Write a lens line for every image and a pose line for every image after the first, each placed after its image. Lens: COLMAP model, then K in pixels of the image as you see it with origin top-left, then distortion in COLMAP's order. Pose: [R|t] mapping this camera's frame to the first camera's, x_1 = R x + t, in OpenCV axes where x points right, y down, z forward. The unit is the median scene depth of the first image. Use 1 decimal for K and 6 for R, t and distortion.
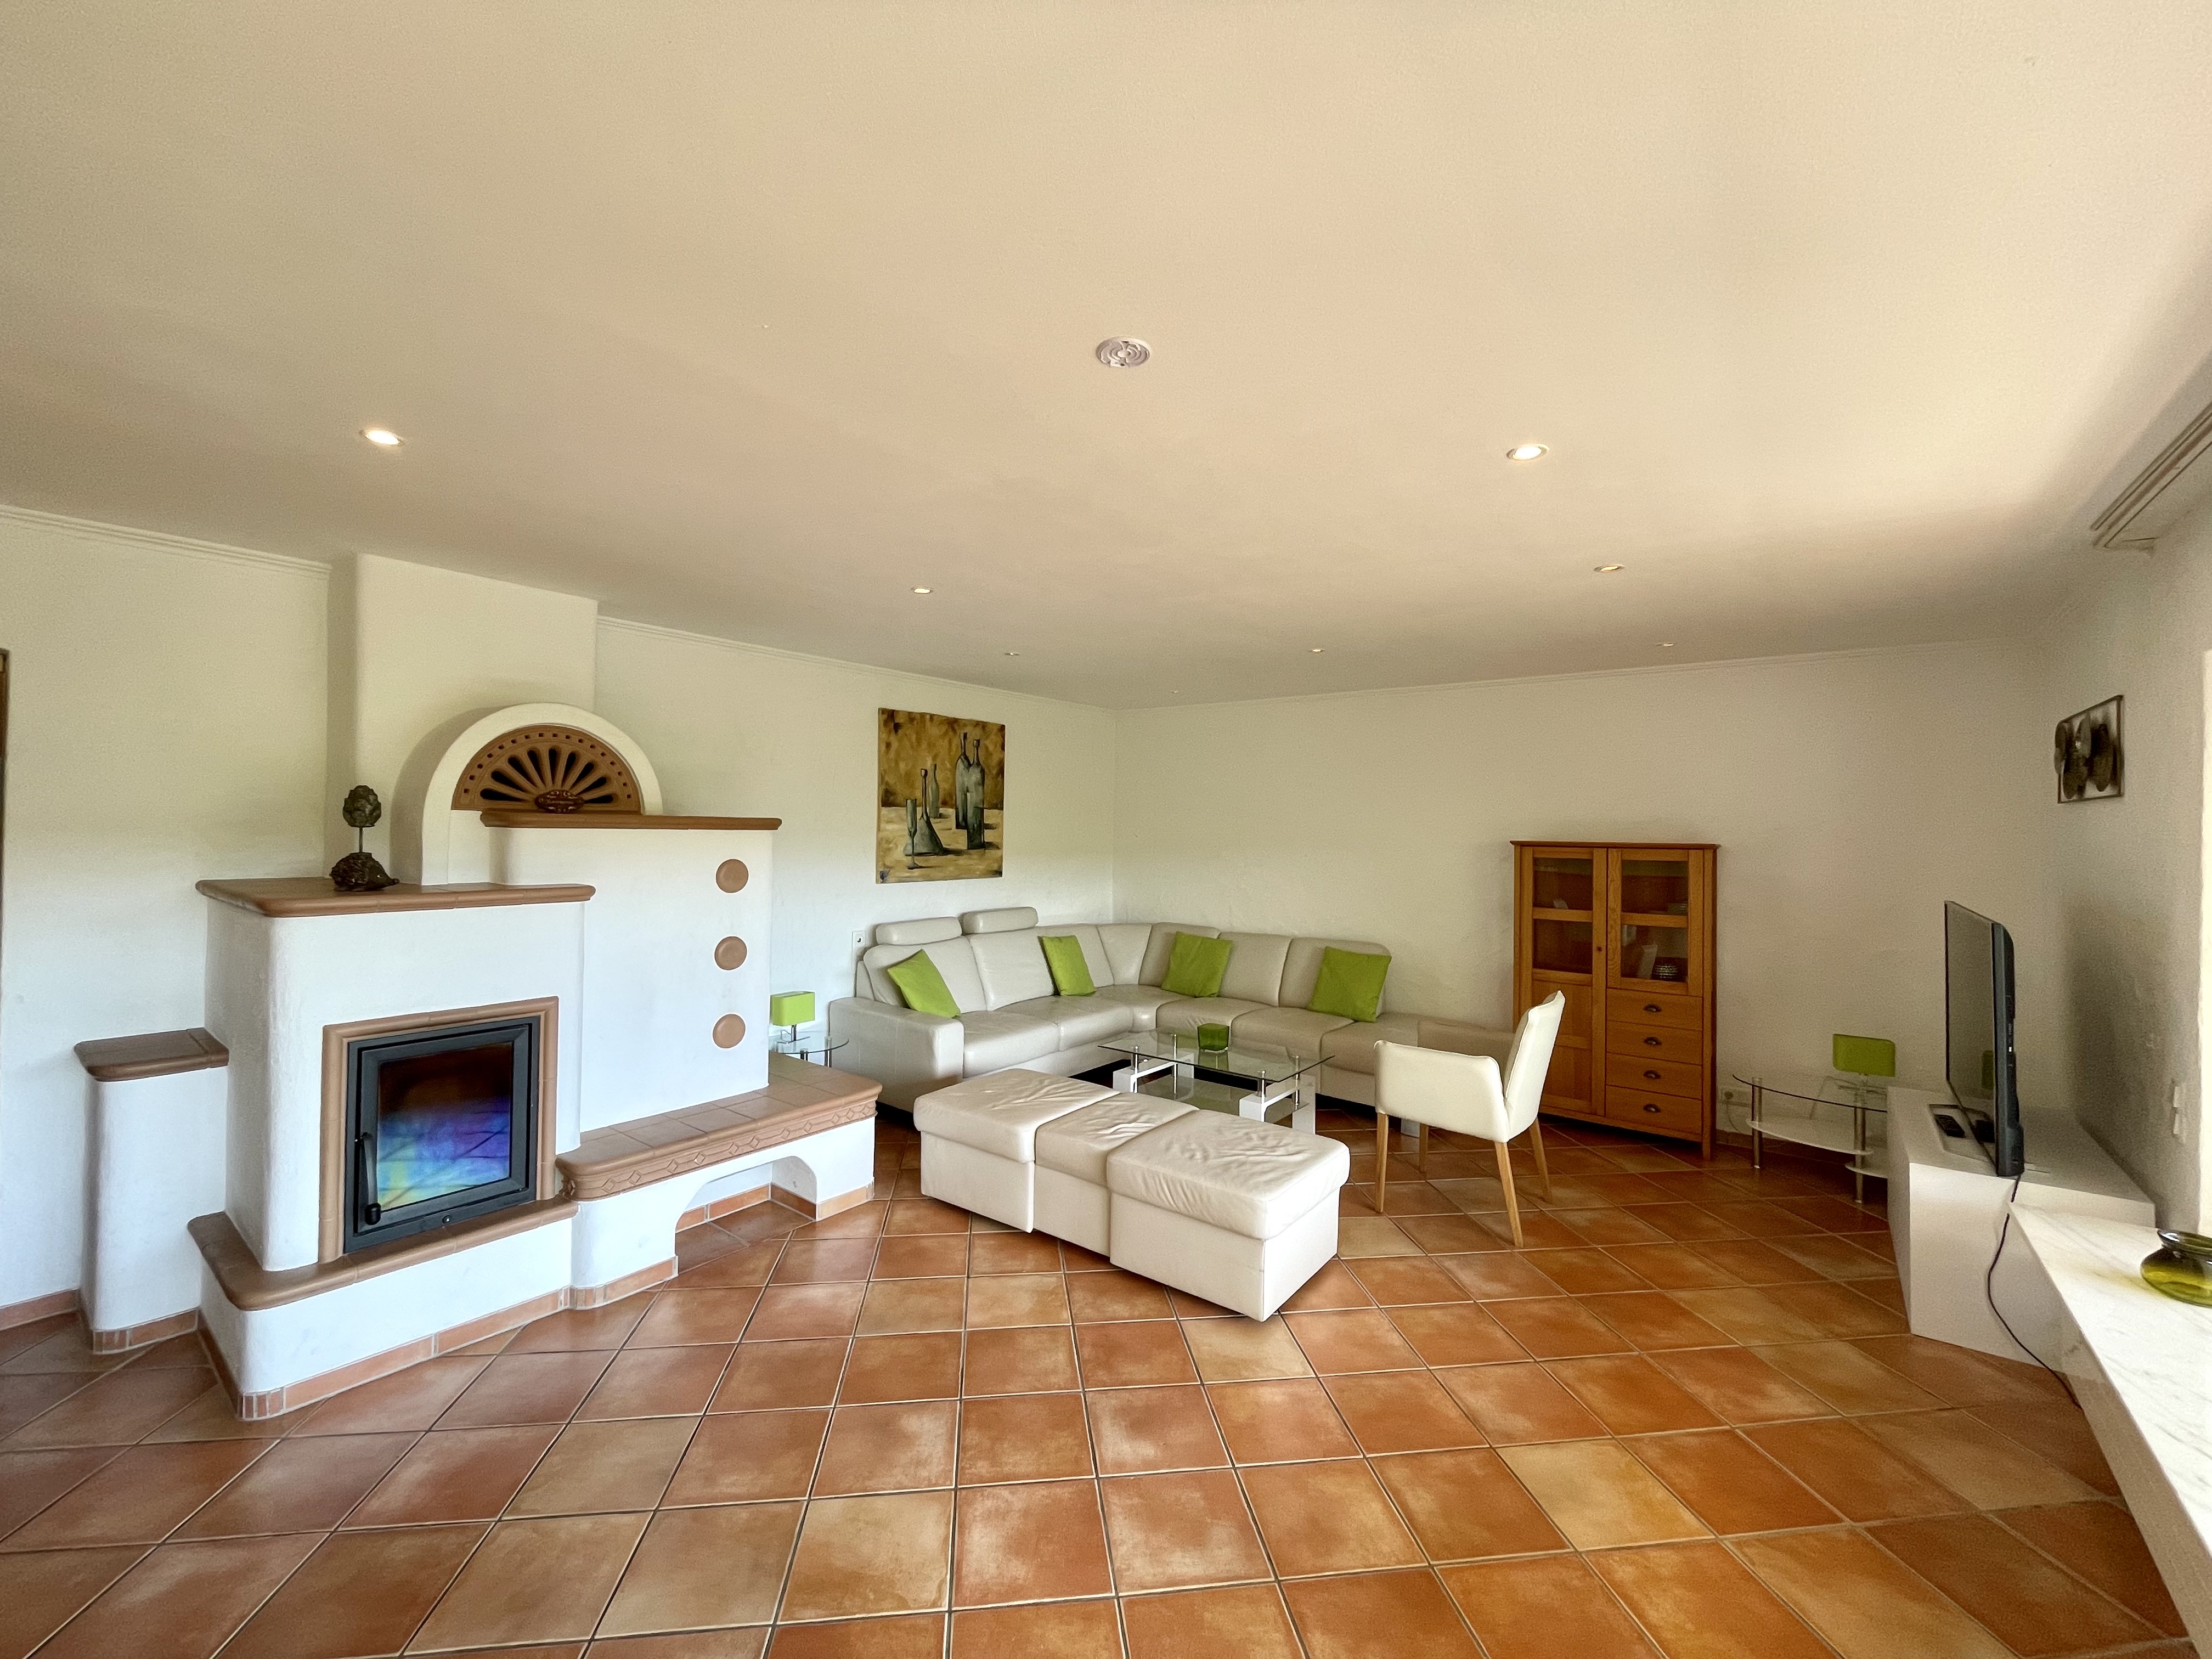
lens RADIAL K [[901.3, 0, 1101.0], [0, 901.3, 819.0], [0, 0, 1]] dist [-0.001692, 0.000009]
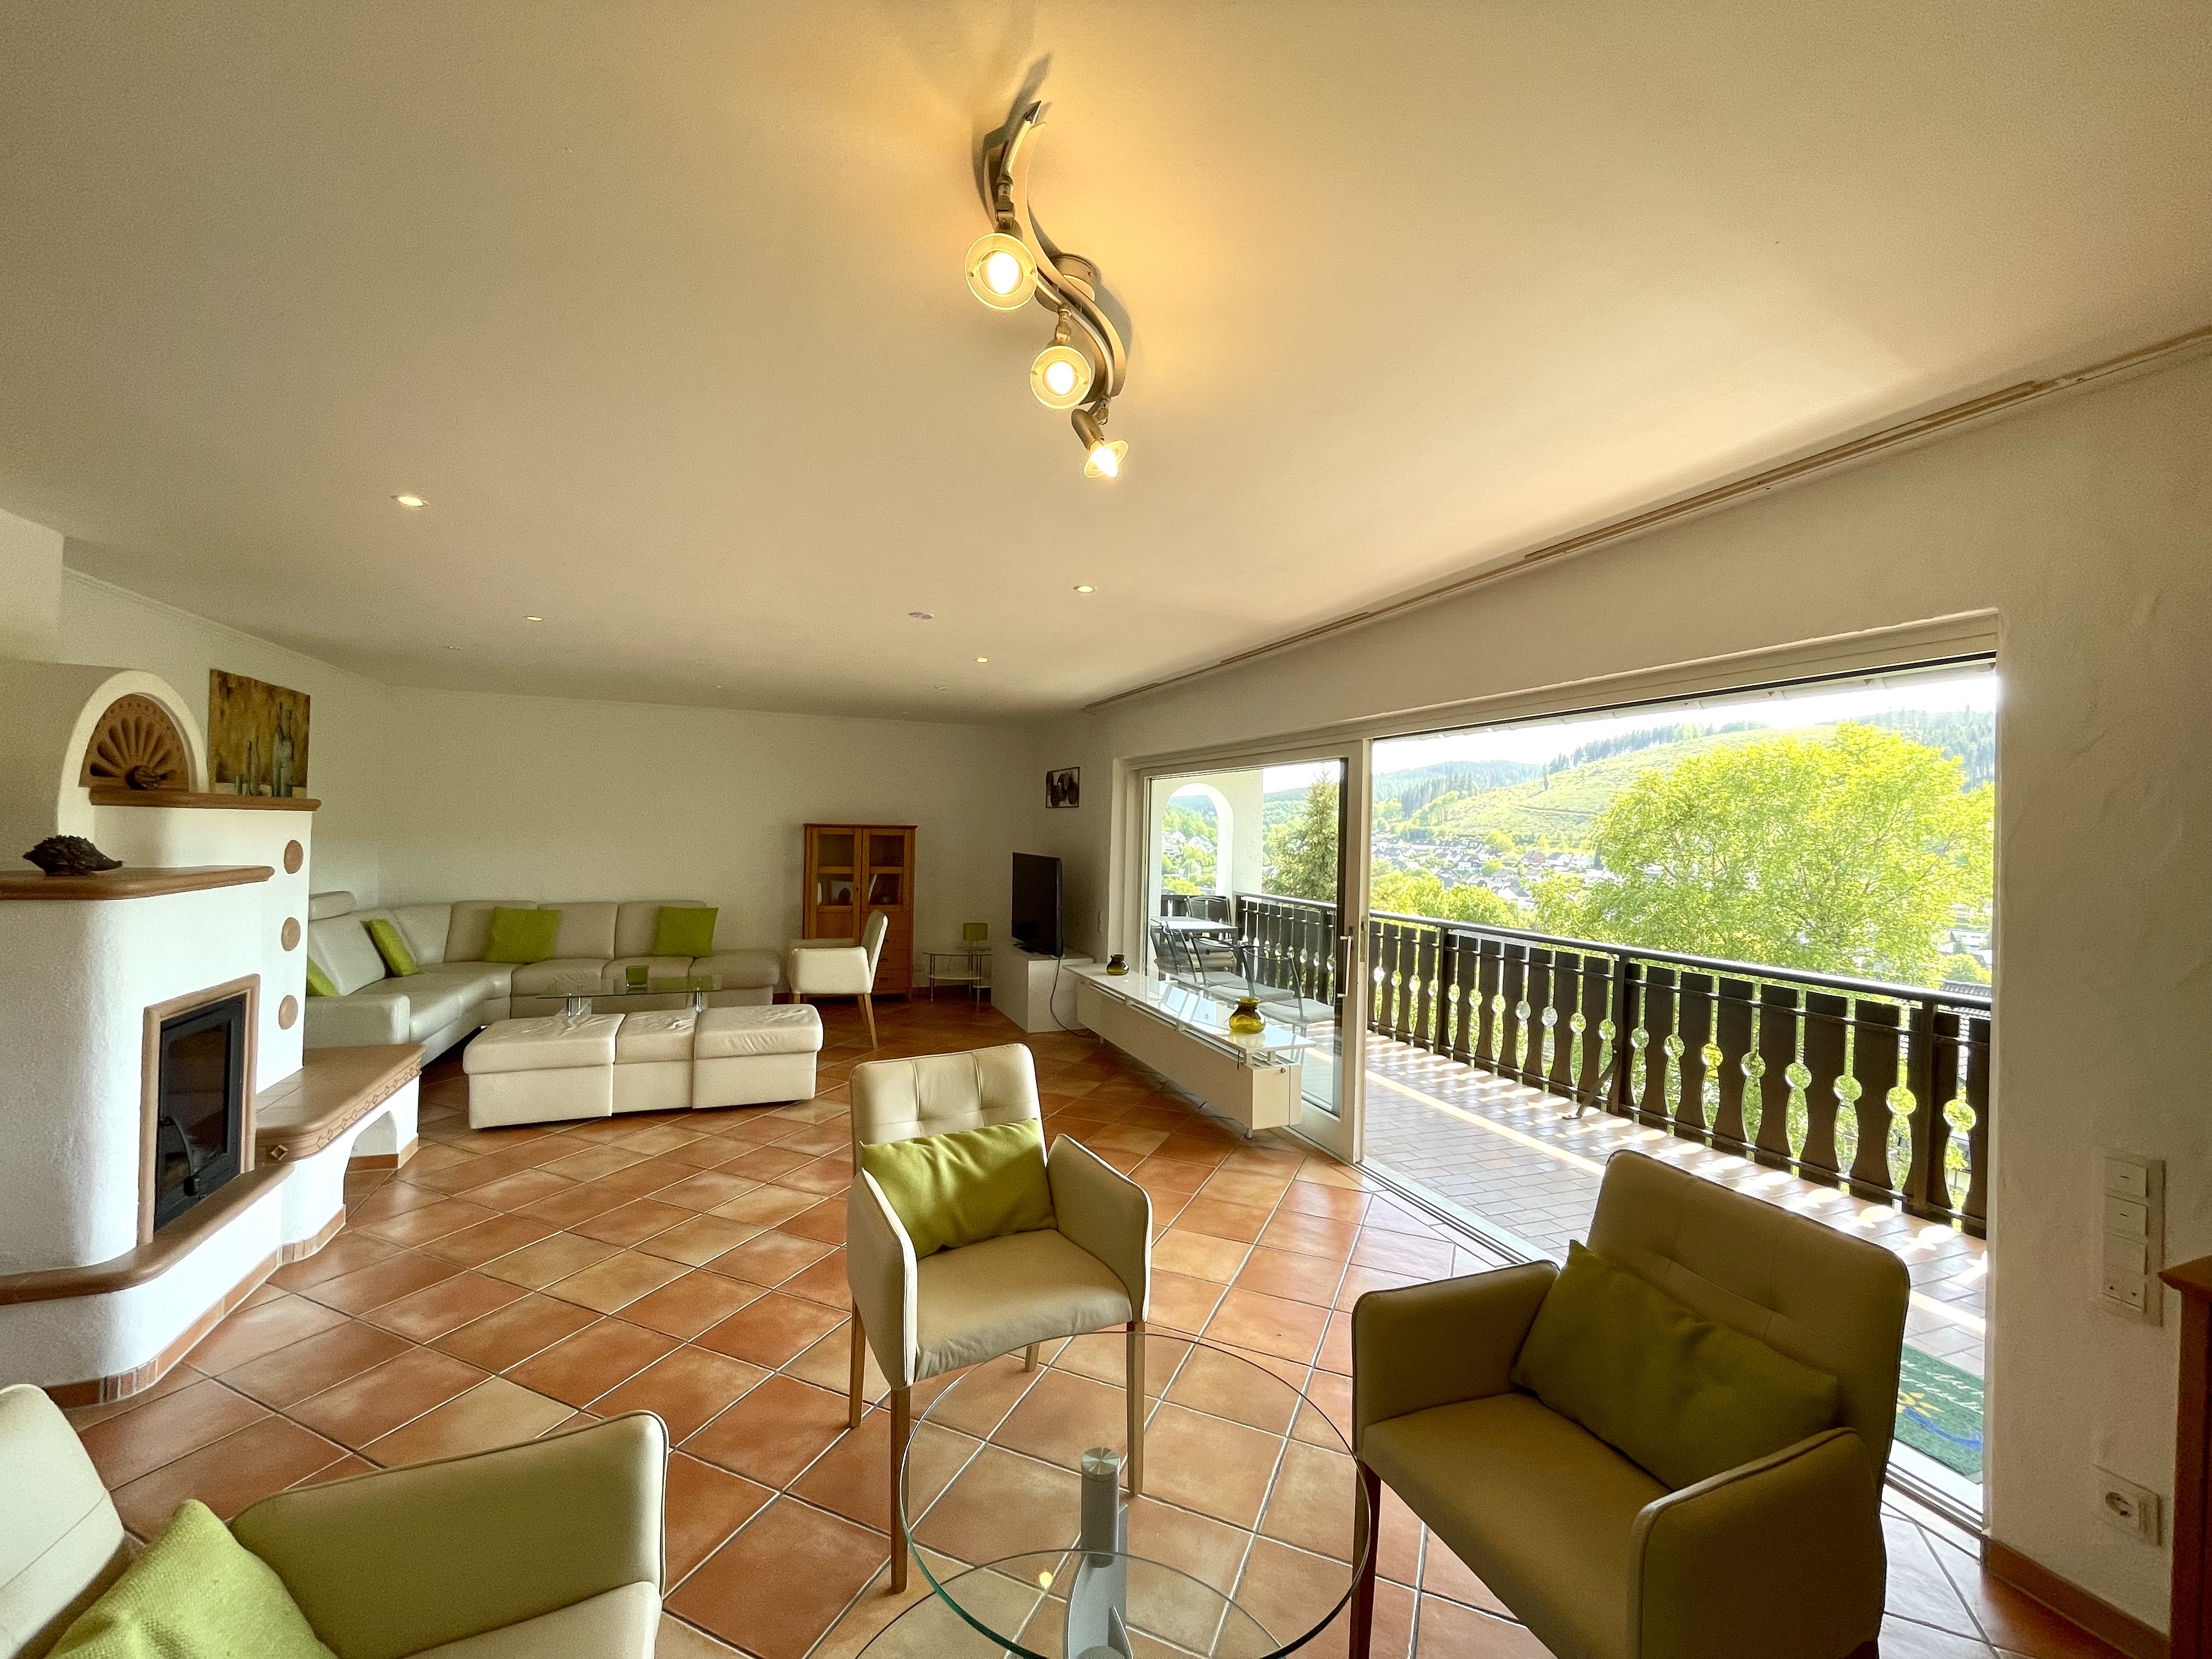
lens RADIAL K [[901.3, 0, 1101.0], [0, 901.3, 819.0], [0, 0, 1]] dist [-0.001692, 0.000009]
pose [[0.509628, 0.008066, 0.860357, -0.742055], [-0.025804, 0.999650, 0.005913, -0.006796], [-0.860008, -0.025214, 0.509658, -0.255251]]
